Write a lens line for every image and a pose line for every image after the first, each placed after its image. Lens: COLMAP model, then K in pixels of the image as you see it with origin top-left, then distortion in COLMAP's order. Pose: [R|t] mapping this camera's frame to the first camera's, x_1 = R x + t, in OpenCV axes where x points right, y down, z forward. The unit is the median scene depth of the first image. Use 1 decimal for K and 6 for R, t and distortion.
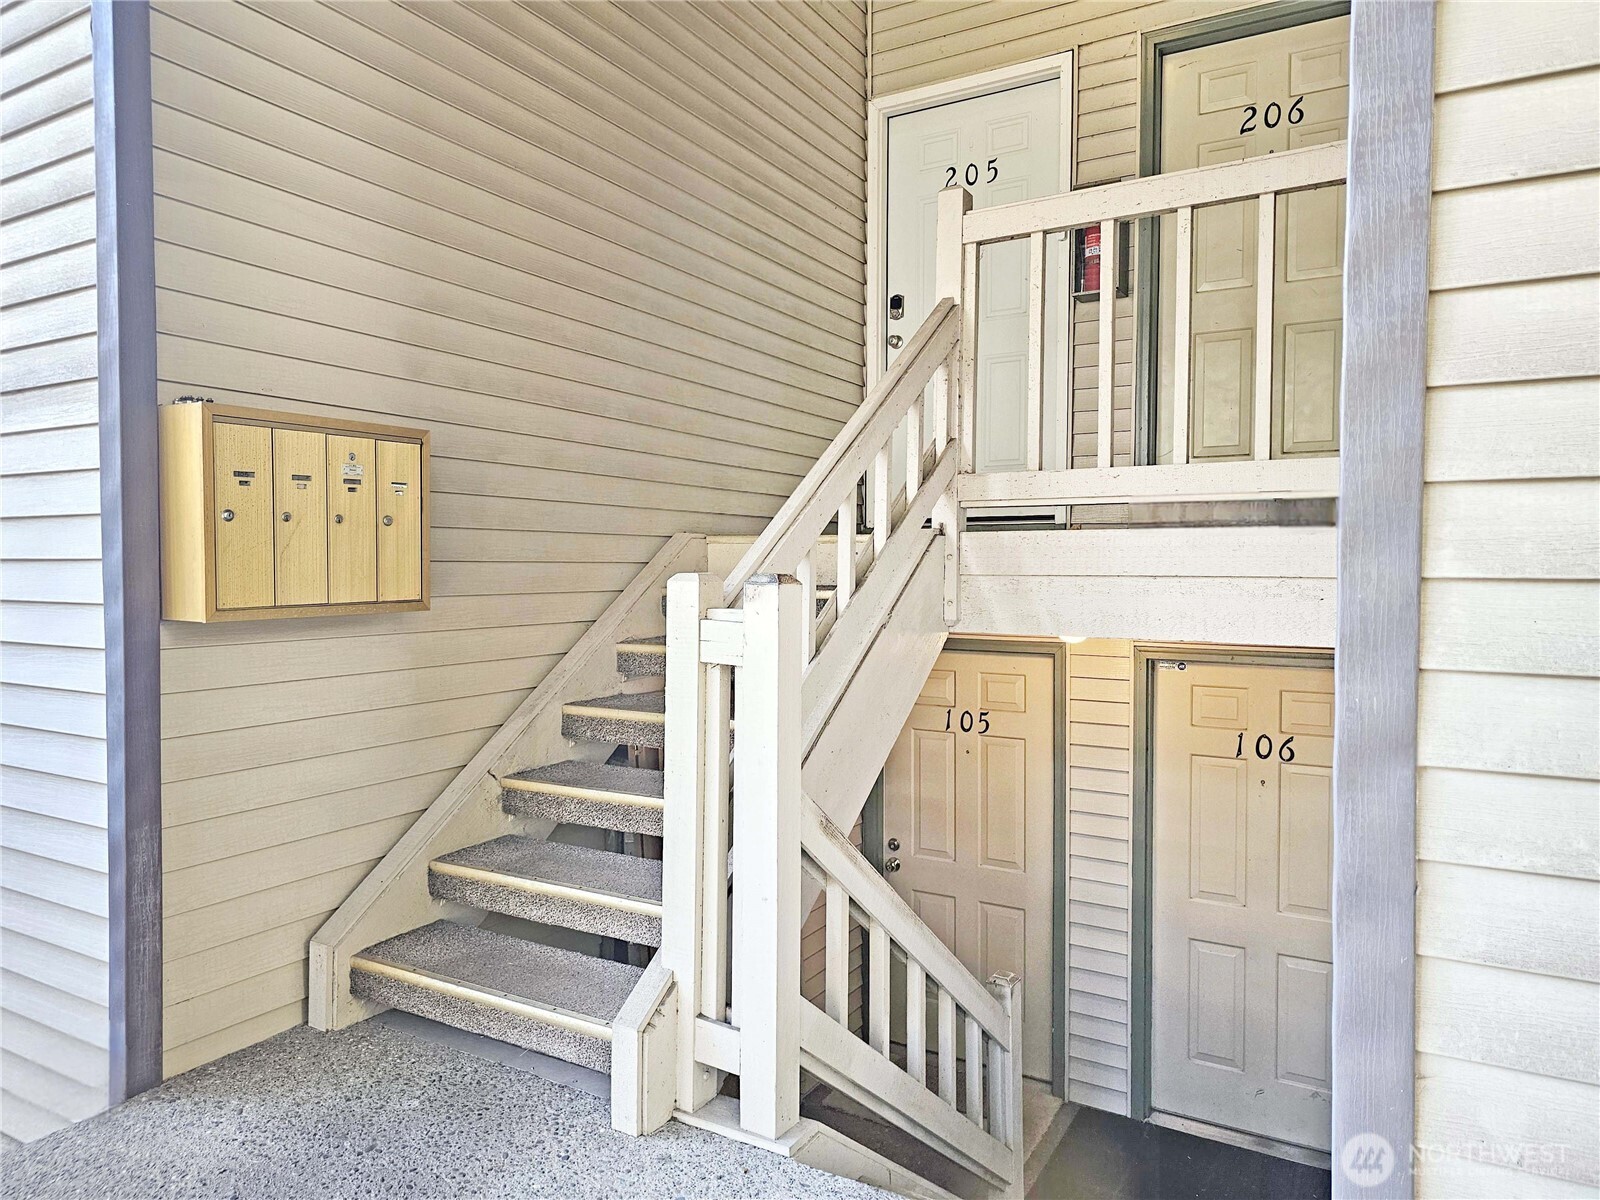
lens RADIAL K [[1075.0, 0, 798.8], [0, 1075.0, 597.4], [0, 0, 1]] dist [0.010728, -0.012264]
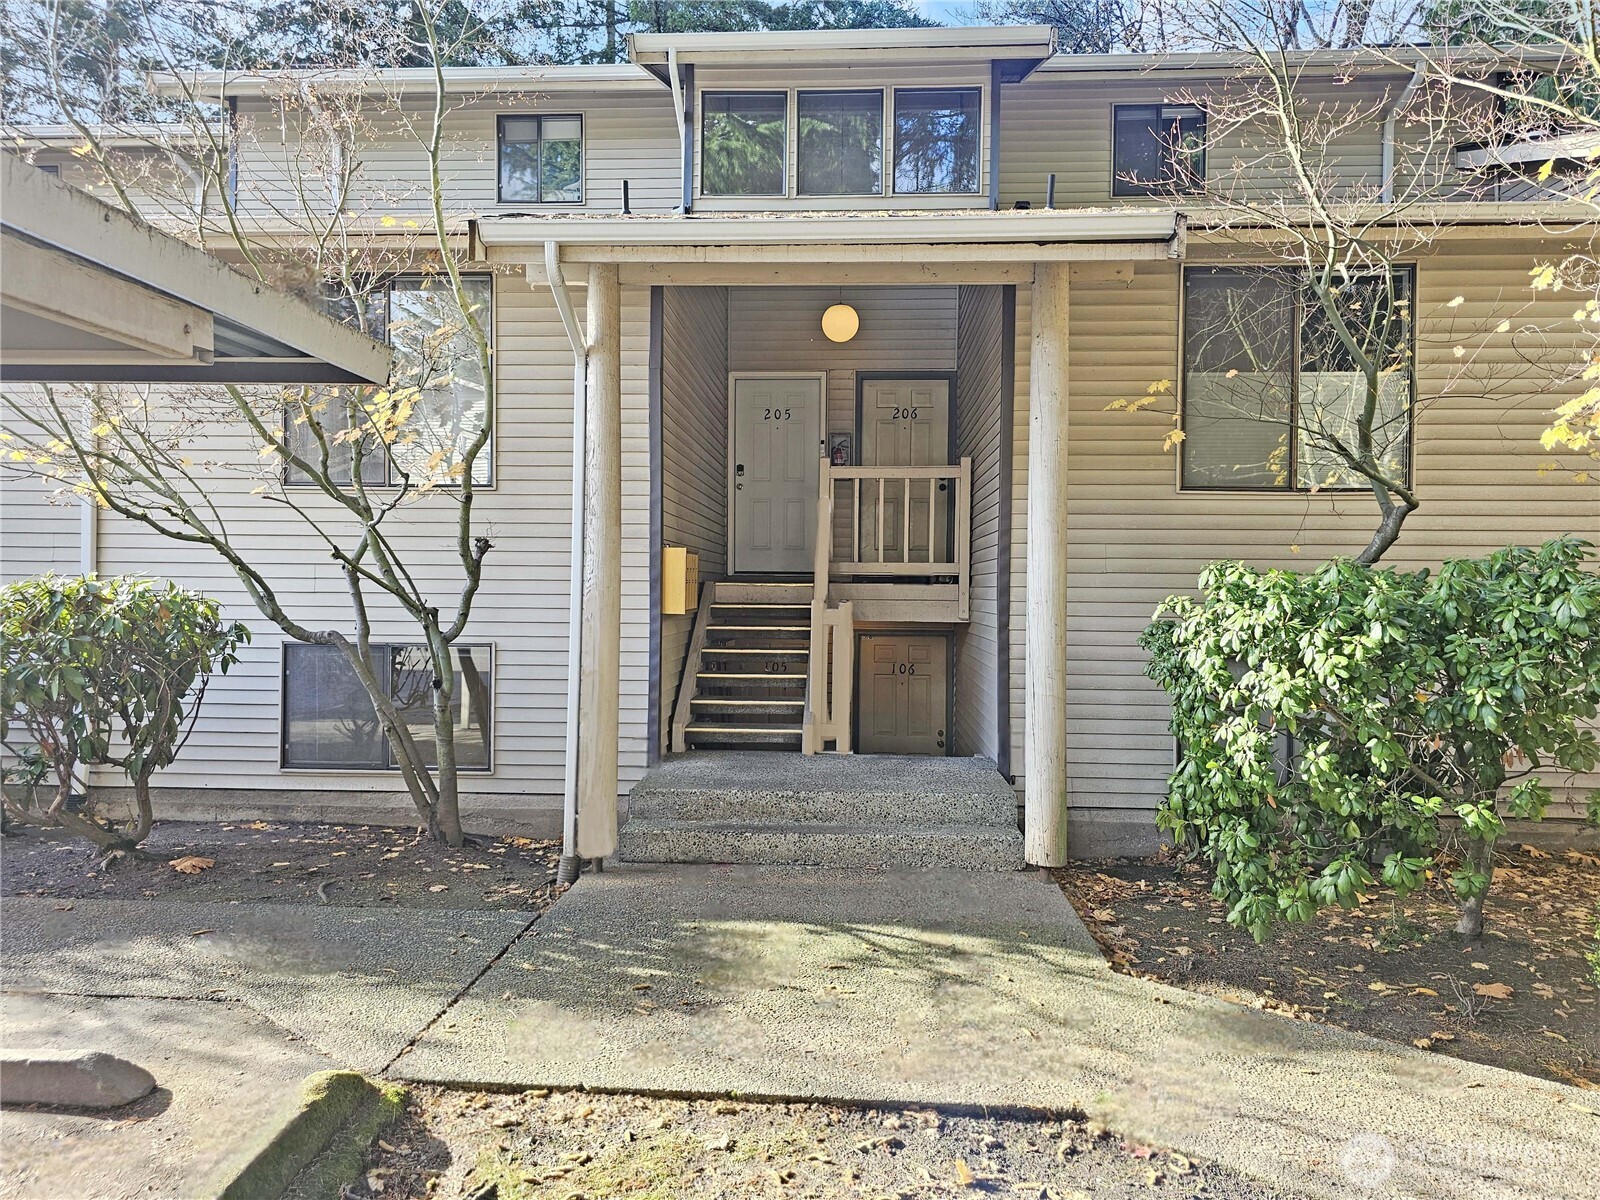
lens RADIAL K [[1075.0, 0, 799.2], [0, 1075.0, 600.1], [0, 0, 1]] dist [0.010728, -0.012264]
pose [[0.889738, 0.000627, 0.456471, -0.823653], [0.004920, 0.999928, -0.010962, 0.007727], [-0.456445, 0.011999, 0.889671, -0.987260]]
